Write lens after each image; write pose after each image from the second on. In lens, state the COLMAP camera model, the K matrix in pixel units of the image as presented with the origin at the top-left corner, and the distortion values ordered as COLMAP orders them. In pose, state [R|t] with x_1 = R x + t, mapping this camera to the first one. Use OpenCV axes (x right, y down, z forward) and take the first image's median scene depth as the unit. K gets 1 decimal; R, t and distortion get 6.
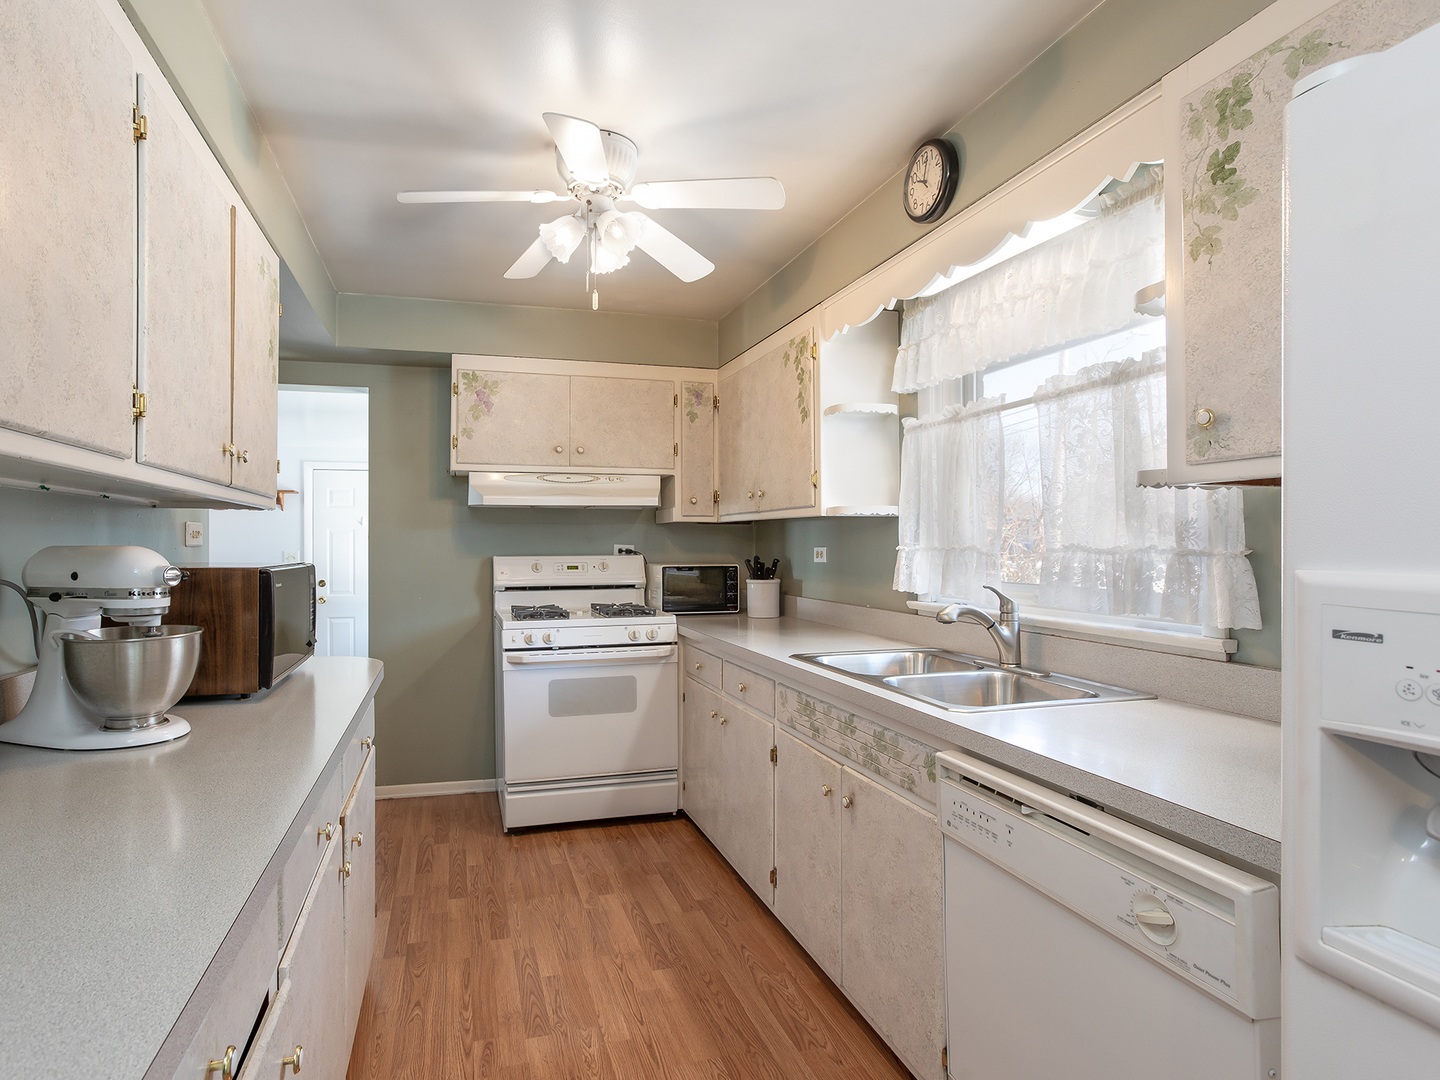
lens RADIAL K [[739.1, 0, 713.2], [0, 739.1, 542.4], [0, 0, 1]] dist [-0.000888, 0.001070]
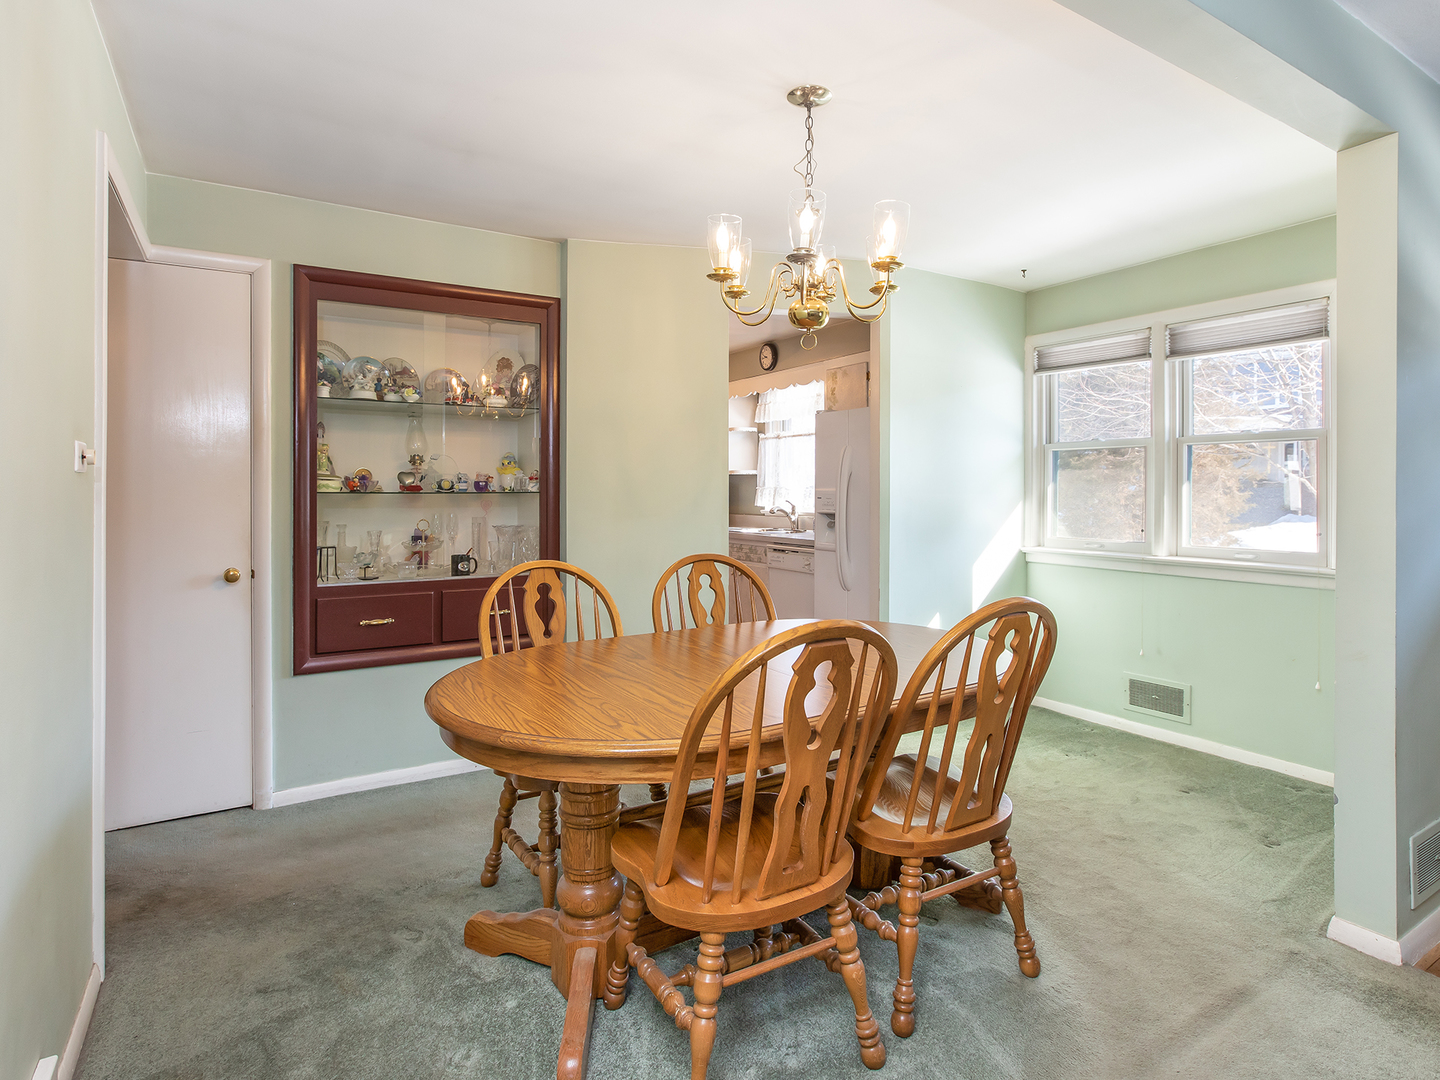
lens RADIAL K [[739.1, 0, 722.1], [0, 739.1, 541.1], [0, 0, 1]] dist [-0.000888, 0.001070]
pose [[0.981074, -0.015000, 0.193050, -0.334516], [0.001050, 0.997392, 0.072165, 0.004364], [-0.193629, -0.070597, 0.978531, -1.371060]]
